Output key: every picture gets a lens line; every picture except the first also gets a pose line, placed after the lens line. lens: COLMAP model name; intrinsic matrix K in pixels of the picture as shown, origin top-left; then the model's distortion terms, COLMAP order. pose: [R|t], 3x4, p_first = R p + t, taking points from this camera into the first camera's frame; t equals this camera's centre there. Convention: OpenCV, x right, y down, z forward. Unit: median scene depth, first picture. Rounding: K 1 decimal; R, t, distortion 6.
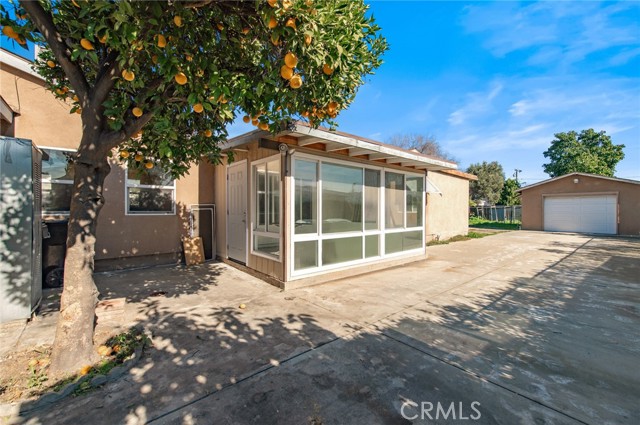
lens RADIAL K [[247.4, 0, 320.0], [0, 247.4, 212.5], [0, 0, 1]] dist [-0.000002, 0.000005]
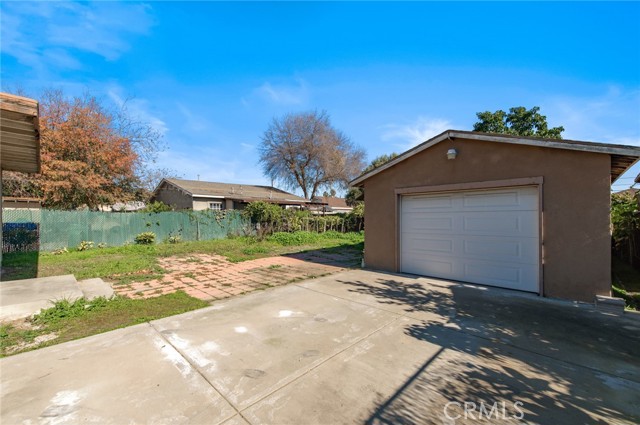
lens RADIAL K [[262.2, 0, 320.0], [0, 262.2, 212.5], [0, 0, 1]] dist [0.015162, -0.000281]
pose [[0.990866, 0.001251, 0.134841, 0.416089], [0.002914, 0.999525, -0.030688, -0.010589], [-0.134816, 0.030801, 0.990392, 0.330182]]
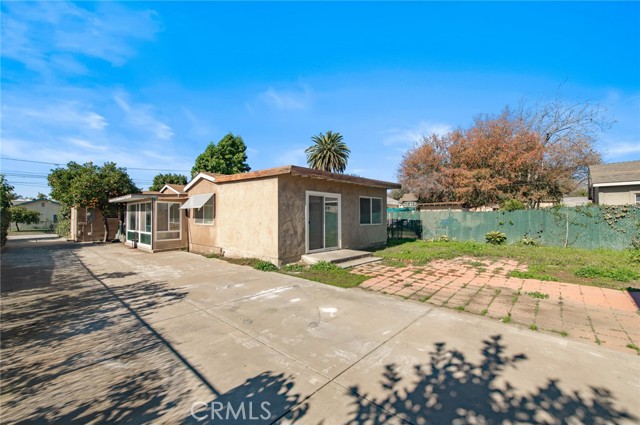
lens RADIAL K [[262.2, 0, 320.0], [0, 262.2, 212.5], [0, 0, 1]] dist [0.015162, -0.000281]
pose [[0.153350, -0.012936, -0.988087, 0.580991], [-0.011041, 0.999829, -0.014803, -0.013439], [0.988110, 0.013180, 0.153181, 0.461416]]
